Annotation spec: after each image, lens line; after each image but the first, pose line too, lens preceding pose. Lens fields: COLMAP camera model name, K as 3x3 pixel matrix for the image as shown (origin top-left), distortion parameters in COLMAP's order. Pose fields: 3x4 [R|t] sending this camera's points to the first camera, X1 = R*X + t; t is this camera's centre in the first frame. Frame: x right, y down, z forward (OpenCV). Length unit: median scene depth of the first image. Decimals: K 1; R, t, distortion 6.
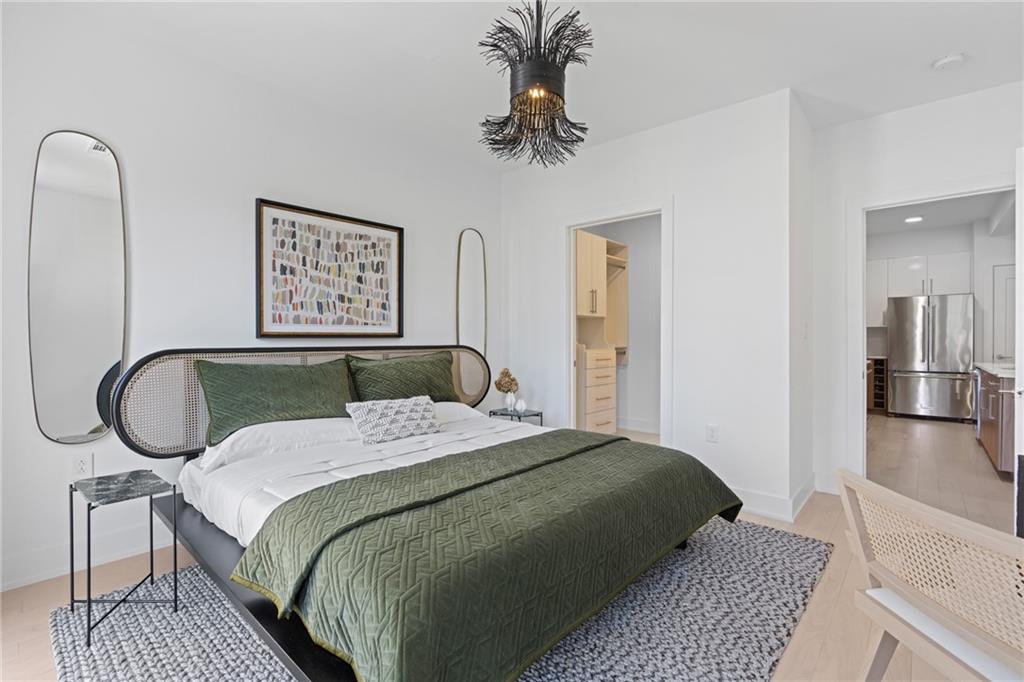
lens RADIAL K [[469.1, 0, 508.3], [0, 469.1, 340.1], [0, 0, 1]] dist [0.000072, 0.000494]
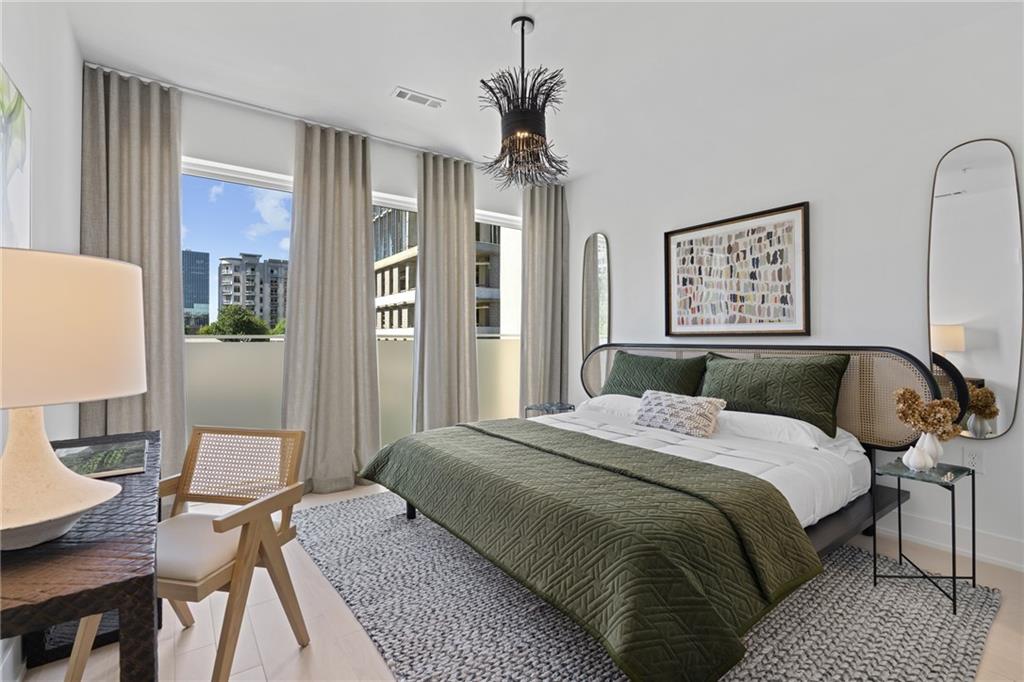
lens RADIAL K [[469.1, 0, 508.3], [0, 469.1, 340.1], [0, 0, 1]] dist [0.000072, 0.000494]
pose [[-0.221032, 0.004200, -0.975258, 0.761148], [-0.003427, 0.999981, 0.005083, 0.000050], [0.975261, 0.004466, -0.221013, 0.748092]]
